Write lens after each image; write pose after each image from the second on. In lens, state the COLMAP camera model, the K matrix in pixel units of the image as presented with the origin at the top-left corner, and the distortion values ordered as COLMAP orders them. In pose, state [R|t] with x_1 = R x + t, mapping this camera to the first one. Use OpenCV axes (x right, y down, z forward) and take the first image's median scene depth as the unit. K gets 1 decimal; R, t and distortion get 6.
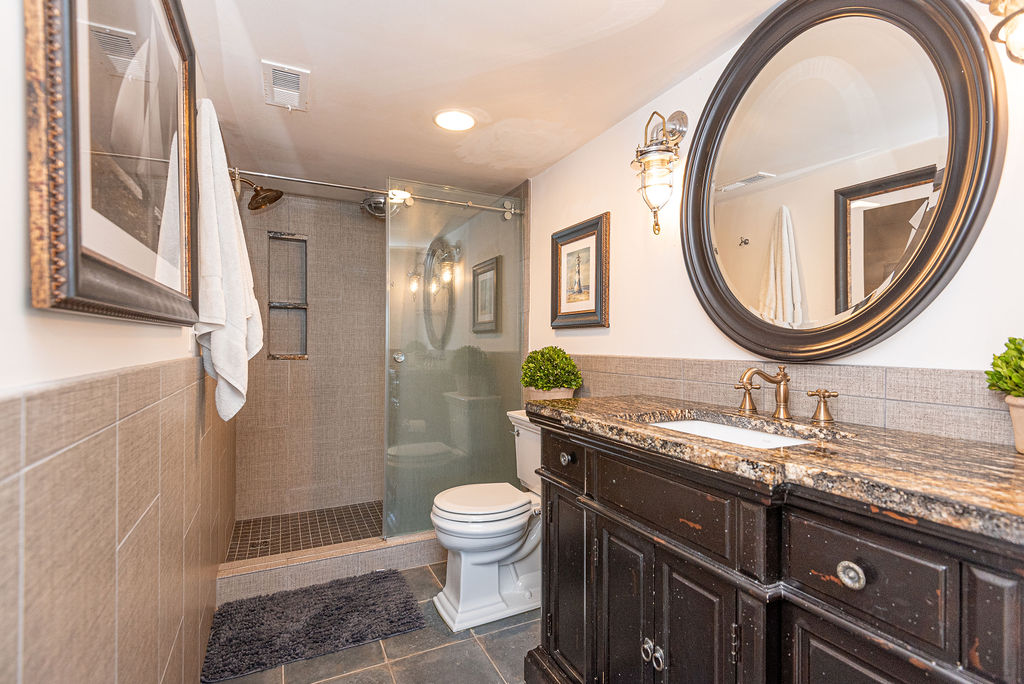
lens RADIAL K [[474.2, 0, 514.1], [0, 474.2, 338.3], [0, 0, 1]] dist [0.028530, -0.014702]
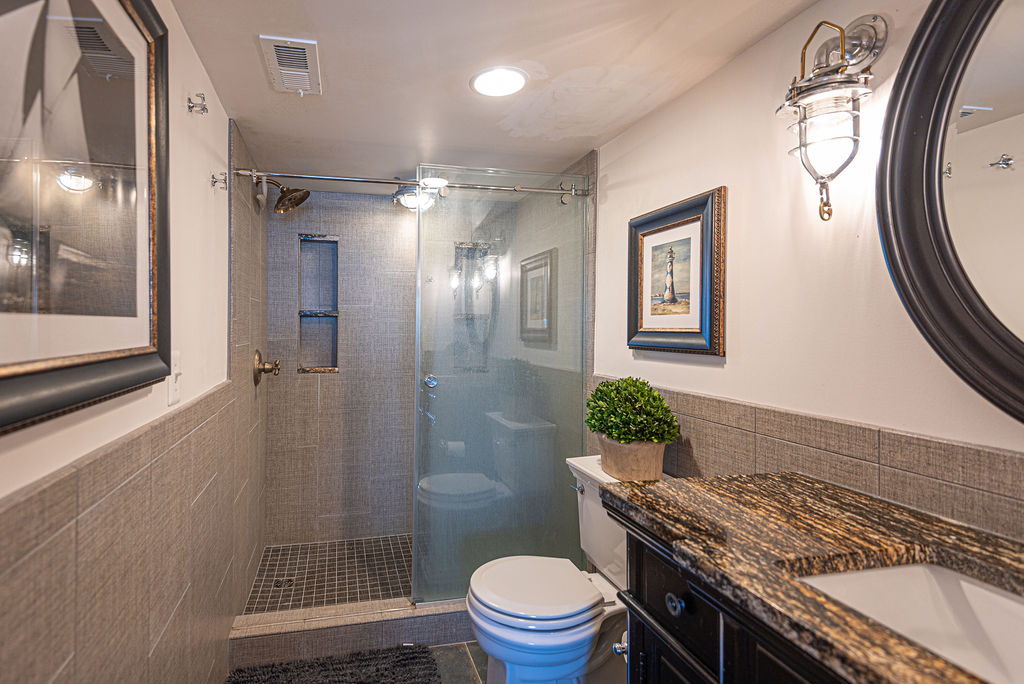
lens RADIAL K [[474.2, 0, 430.9], [0, 474.2, 327.8], [0, 0, 1]] dist [0.028530, -0.014702]
pose [[0.963050, 0.005206, -0.269273, -0.019492], [0.000830, 0.999751, 0.022298, -0.073684], [0.269322, -0.021698, 0.962806, 0.205015]]
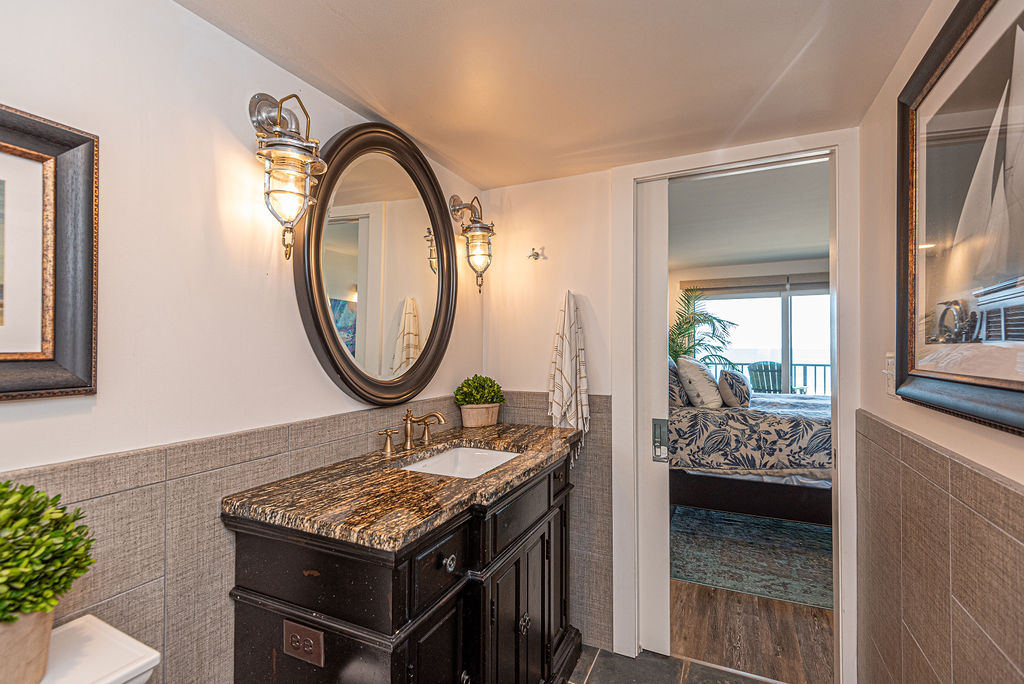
lens RADIAL K [[474.2, 0, 514.6], [0, 474.2, 344.5], [0, 0, 1]] dist [0.028530, -0.014702]
pose [[-0.604525, -0.000862, 0.796586, -0.377425], [-0.008796, 0.999946, -0.005593, -0.065334], [-0.796538, -0.010388, -0.604499, 0.897653]]
